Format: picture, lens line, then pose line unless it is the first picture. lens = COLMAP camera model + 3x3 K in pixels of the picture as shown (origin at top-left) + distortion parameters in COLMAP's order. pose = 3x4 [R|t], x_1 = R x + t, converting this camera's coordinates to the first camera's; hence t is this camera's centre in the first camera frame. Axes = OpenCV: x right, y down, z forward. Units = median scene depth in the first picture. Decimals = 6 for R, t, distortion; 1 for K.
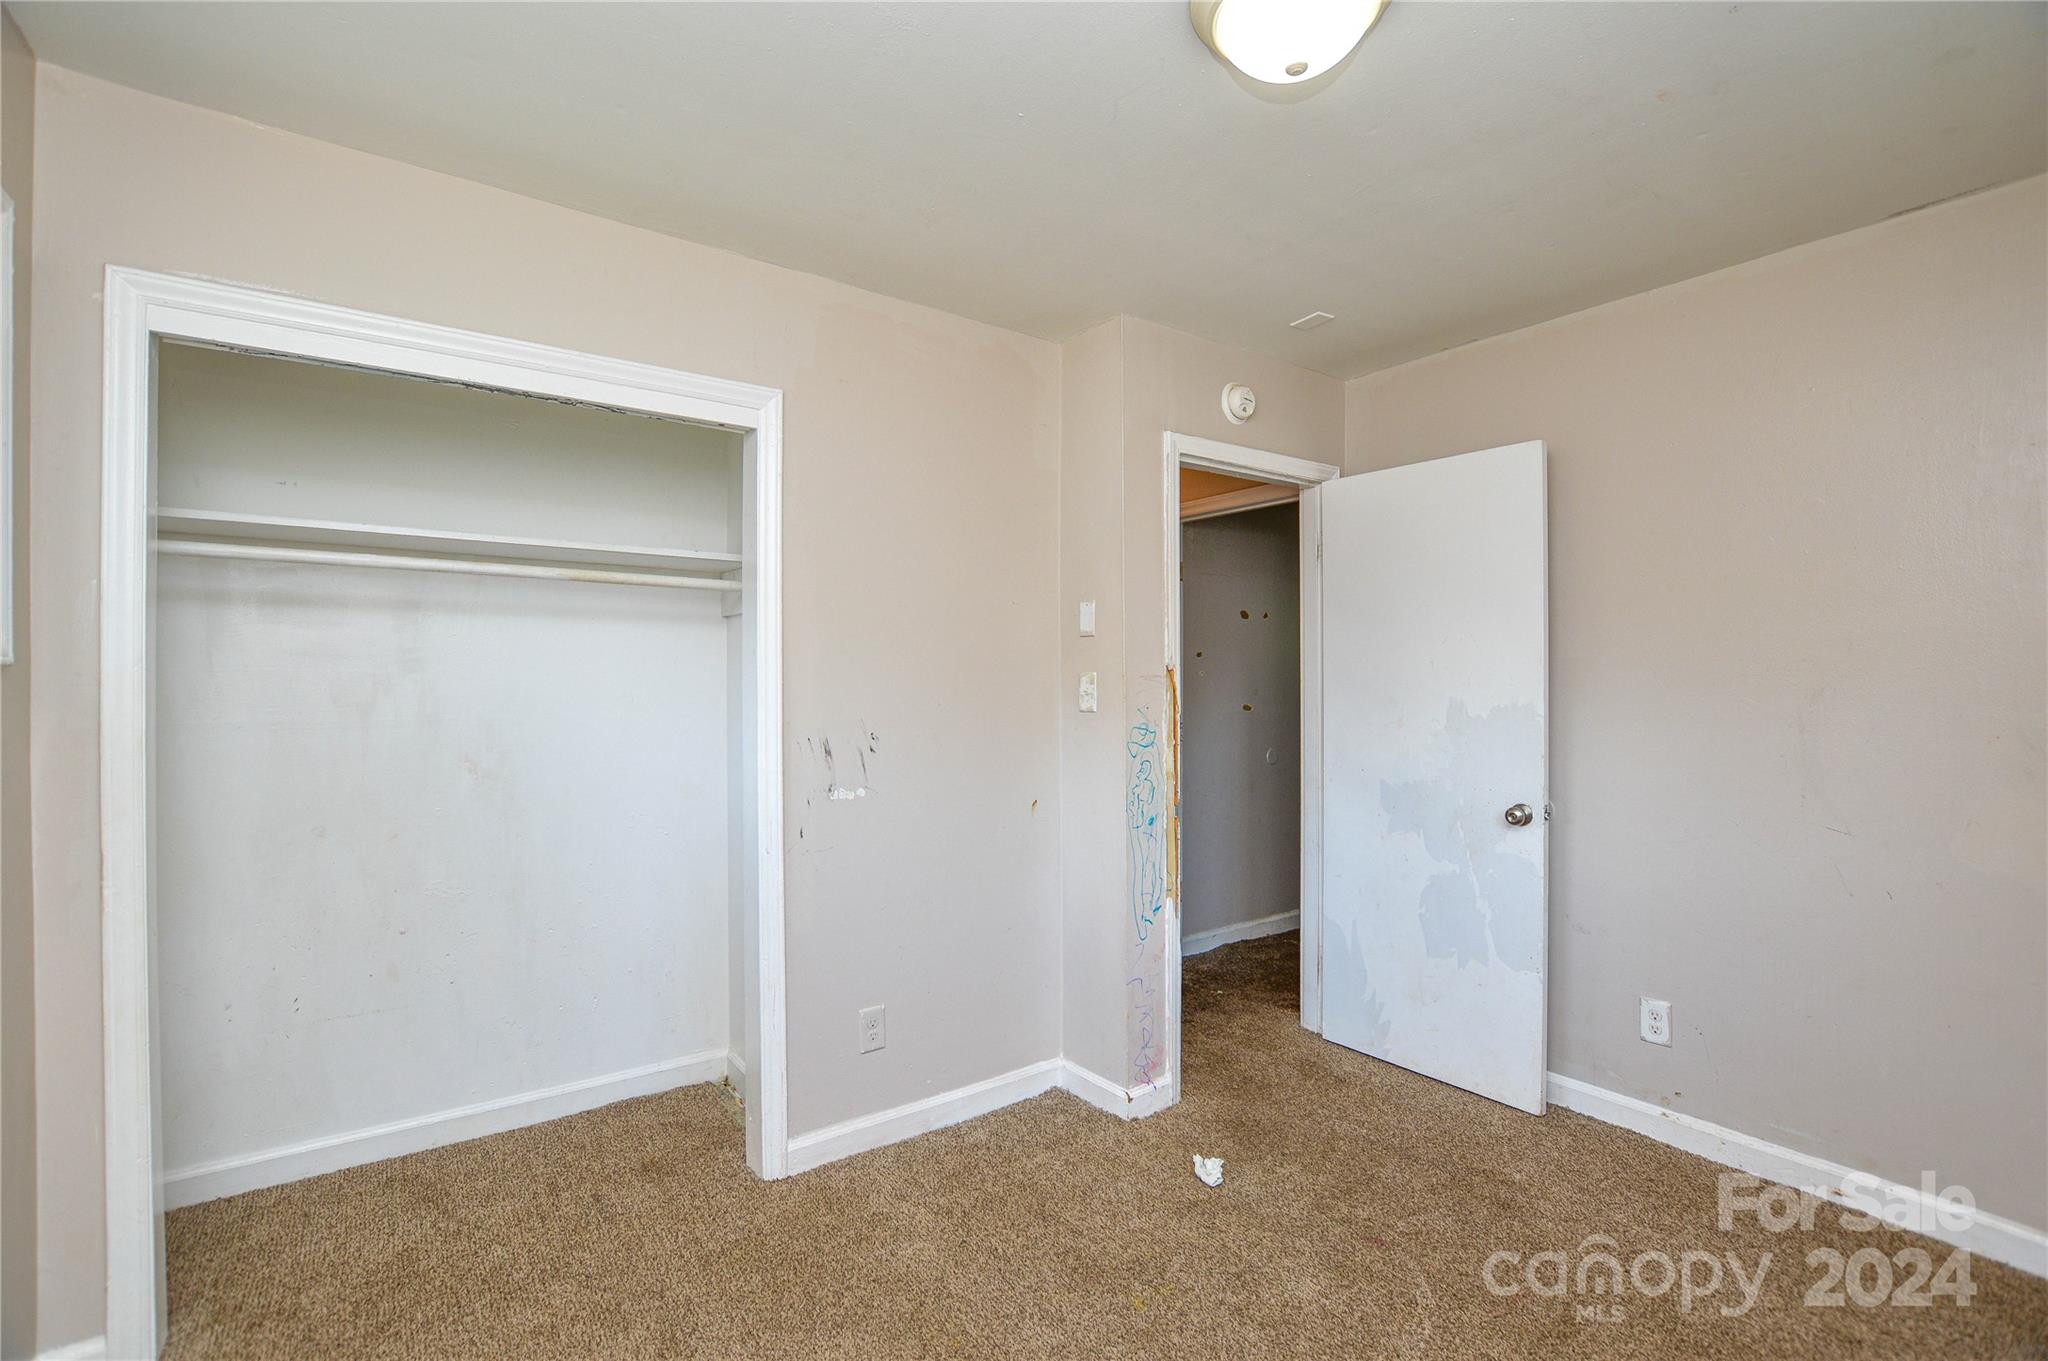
lens RADIAL K [[926.0, 0, 1021.6], [0, 926.0, 678.6], [0, 0, 1]] dist [-0.025038, 0.001299]
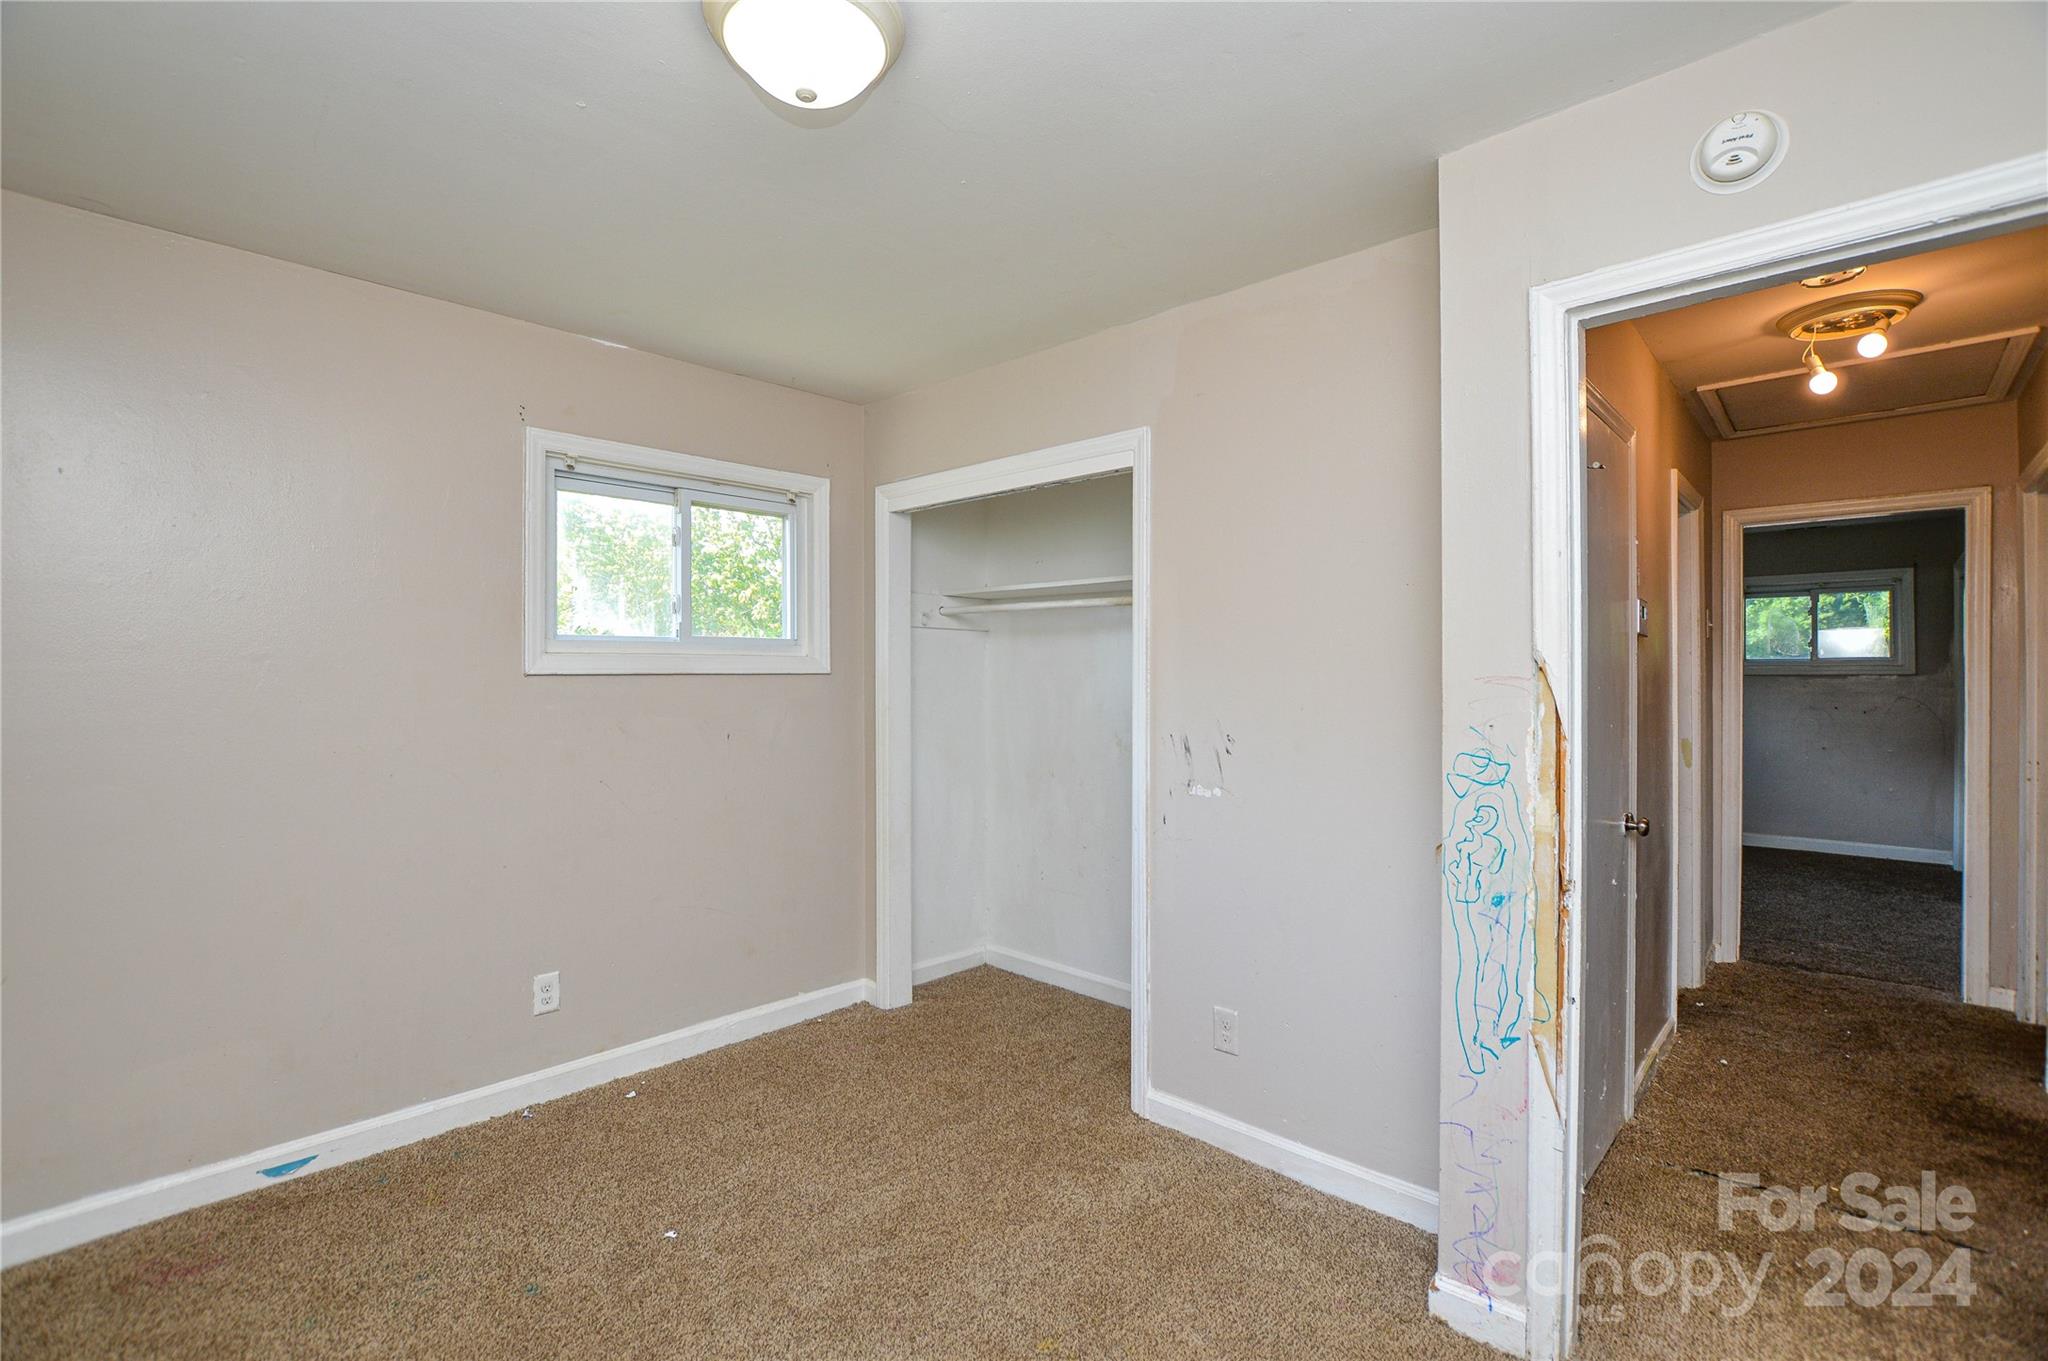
lens RADIAL K [[926.0, 0, 1021.6], [0, 926.0, 678.6], [0, 0, 1]] dist [-0.025038, 0.001299]
pose [[0.178531, 0.001227, -0.983934, 0.780424], [-0.003555, 0.999993, 0.000602, -0.001463], [0.983928, 0.003391, 0.178534, 0.602223]]
